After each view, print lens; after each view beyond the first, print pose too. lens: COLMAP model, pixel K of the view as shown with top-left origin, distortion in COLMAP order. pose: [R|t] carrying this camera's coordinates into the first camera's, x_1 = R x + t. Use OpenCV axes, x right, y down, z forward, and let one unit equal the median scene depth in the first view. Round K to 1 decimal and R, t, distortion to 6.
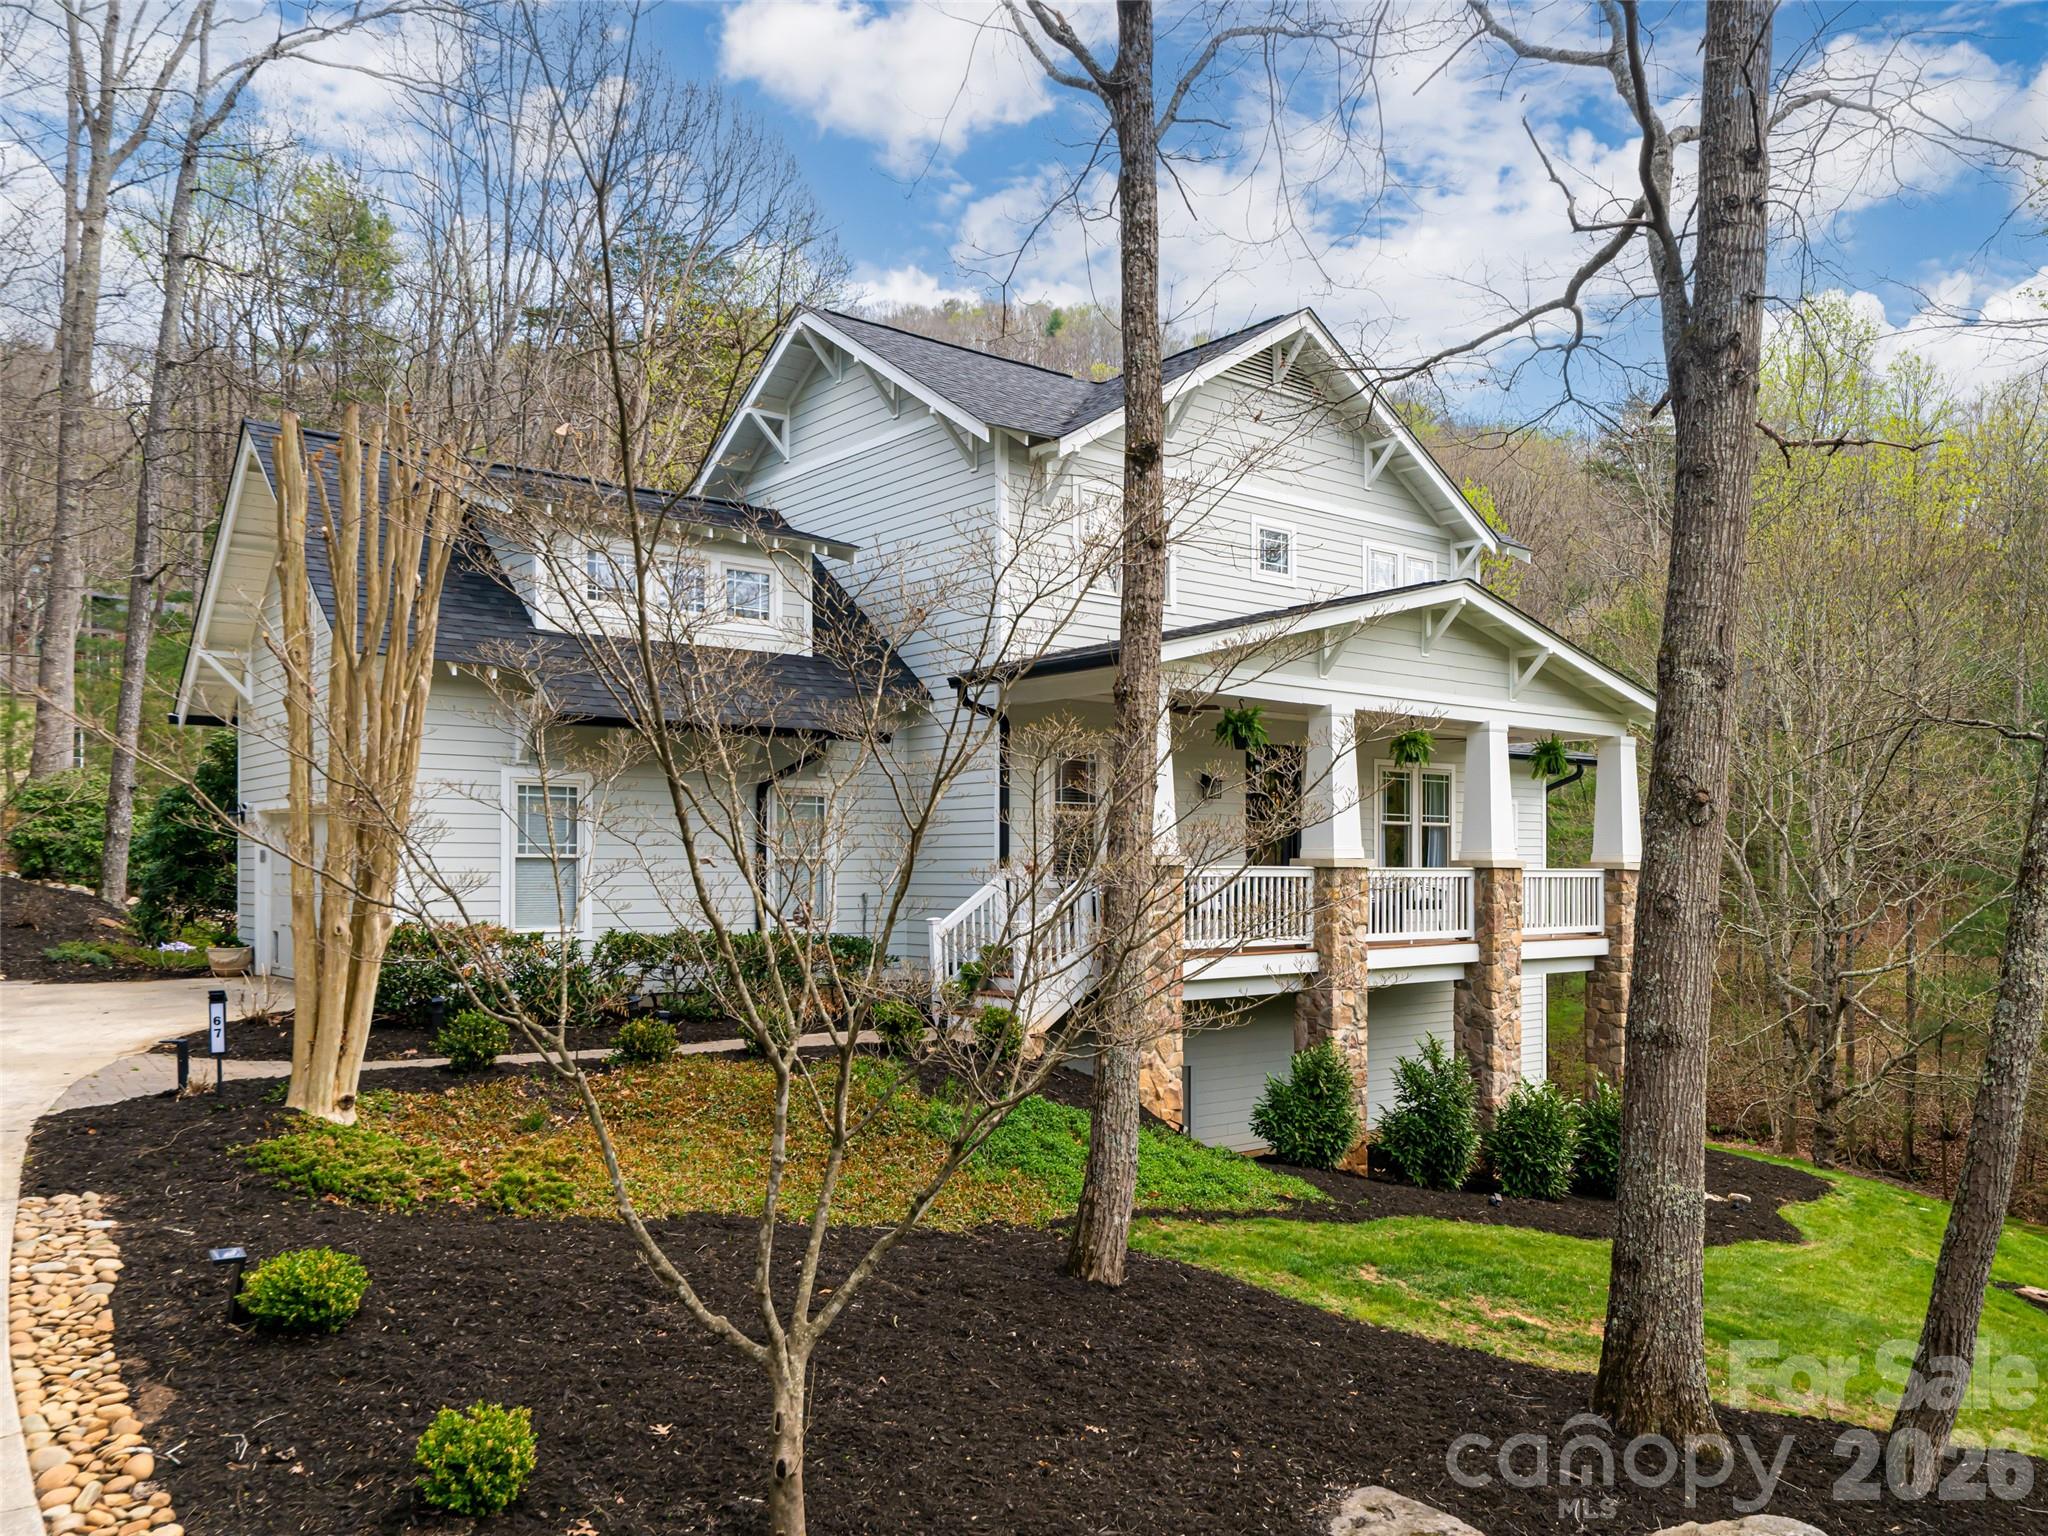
lens RADIAL K [[1551.5, 0, 1028.3], [0, 1551.5, 664.5], [0, 0, 1]] dist [-0.002878, 0.005461]
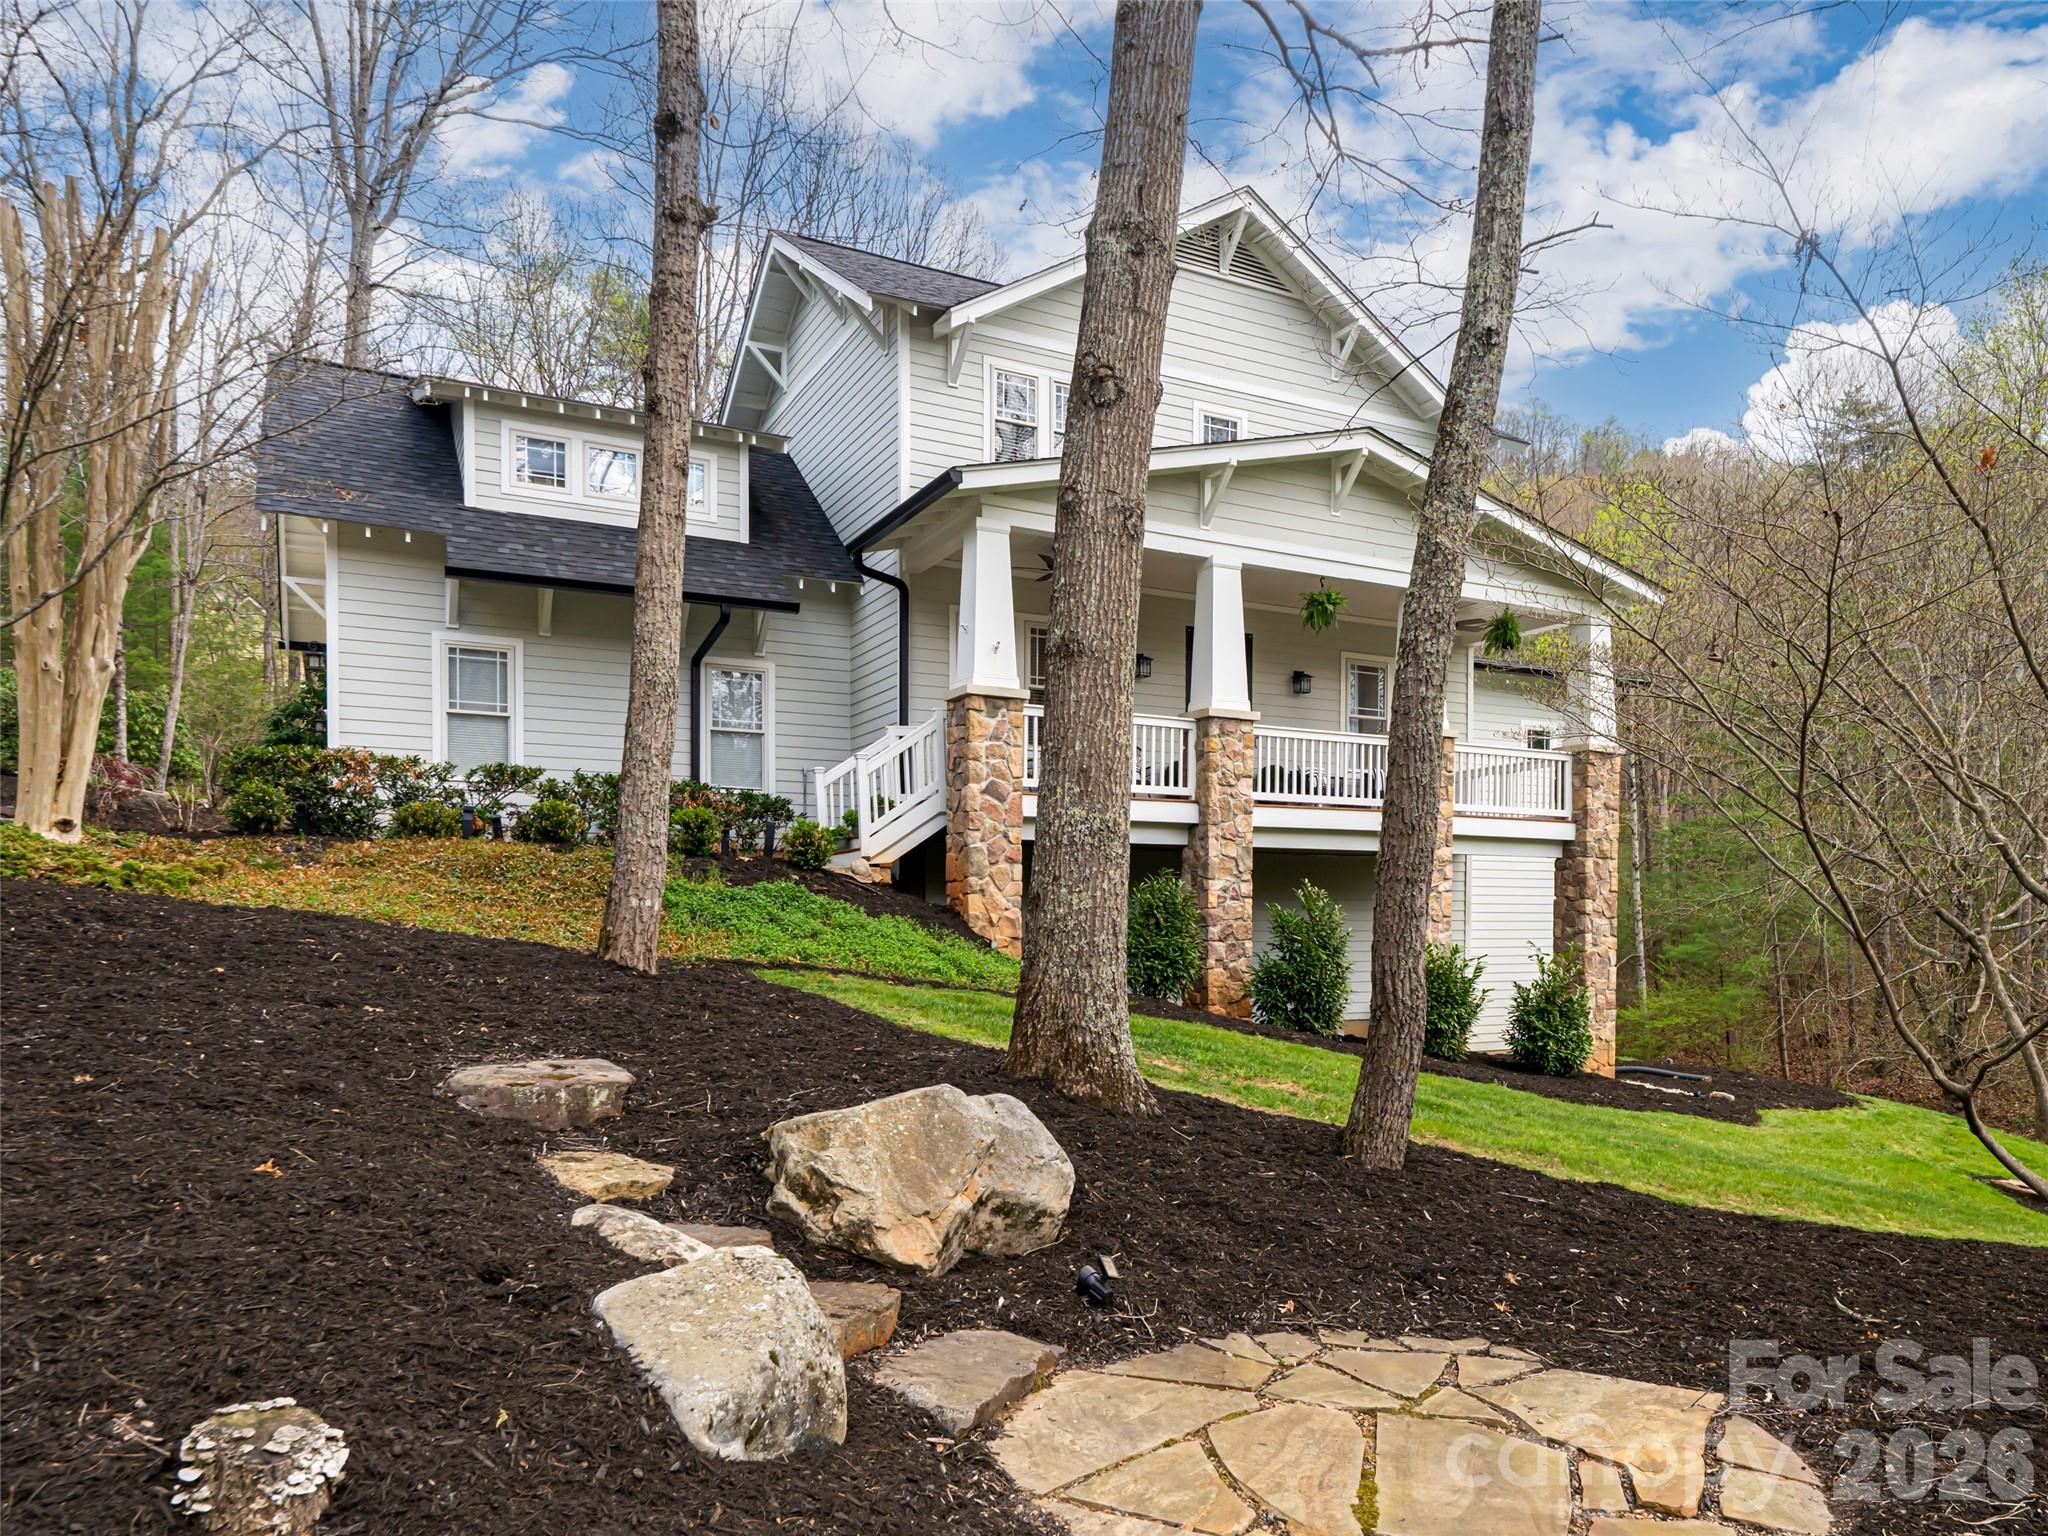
lens RADIAL K [[1406.9, 0, 1050.8], [0, 1406.9, 776.8], [0, 0, 1]] dist [0.002043, -0.001480]
pose [[0.980531, -0.010102, -0.196103, 0.271133], [0.015737, 0.999506, 0.027199, 0.142168], [0.195731, -0.029756, 0.980206, 0.097421]]
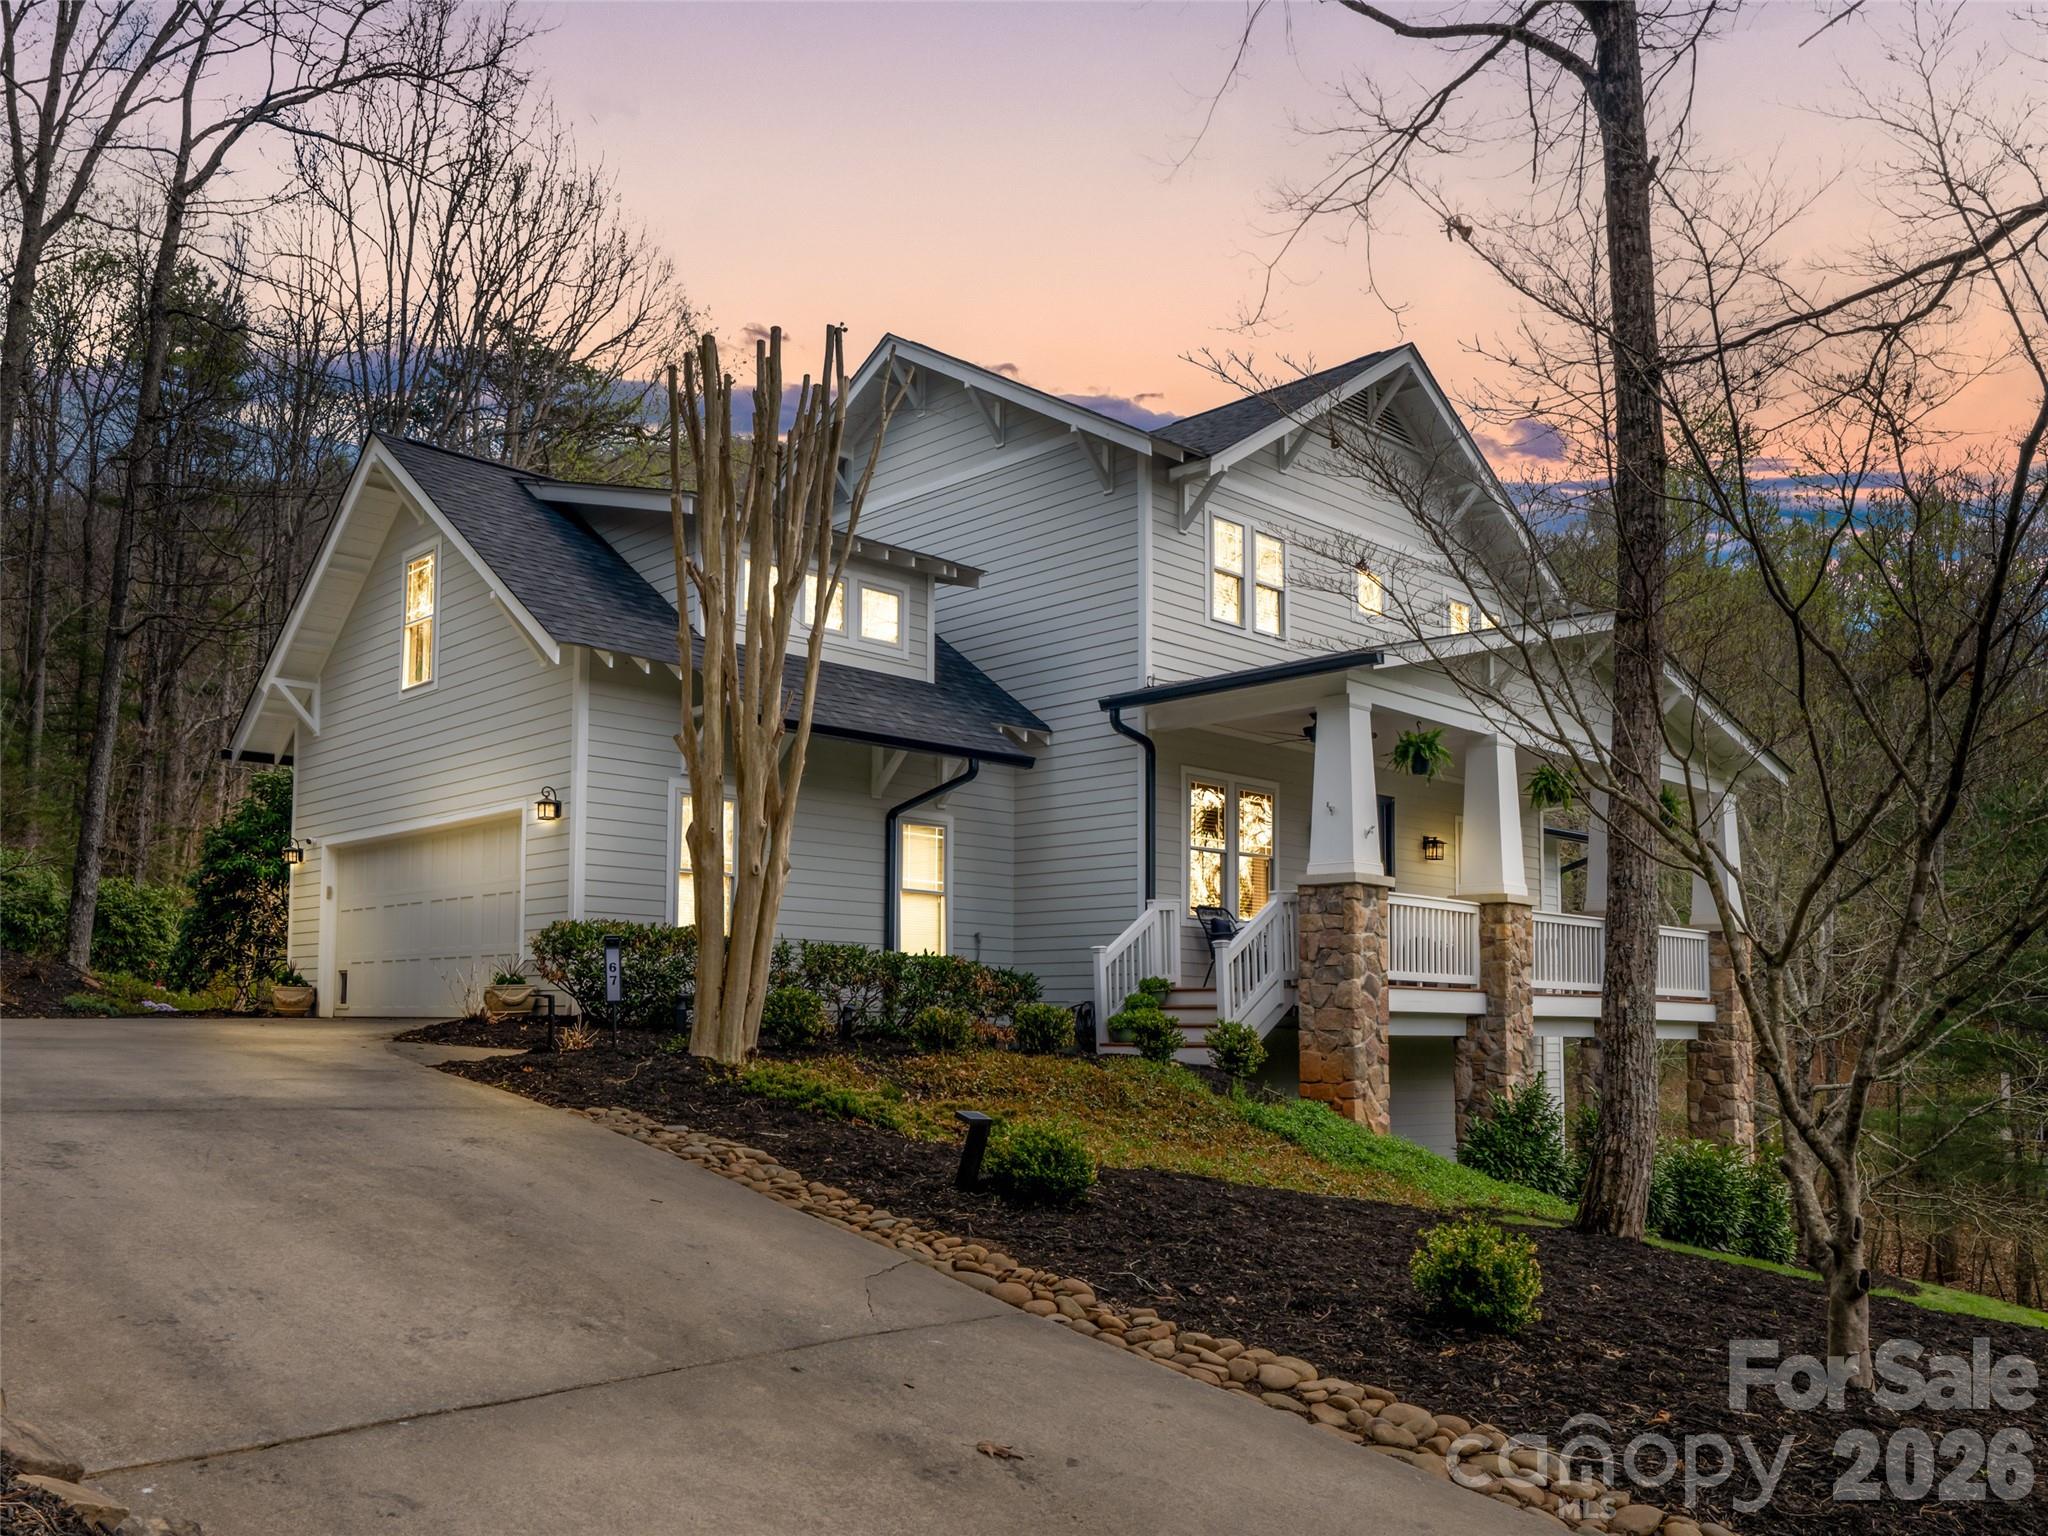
lens RADIAL K [[1596.5, 0, 903.7], [0, 1596.5, 670.0], [0, 0, 1]] dist [-0.000456, -0.003007]
pose [[0.999878, 0.012129, -0.009884, -0.163861], [-0.012692, 0.998178, -0.058985, 0.049977], [0.009151, 0.059104, 0.998210, 0.006736]]
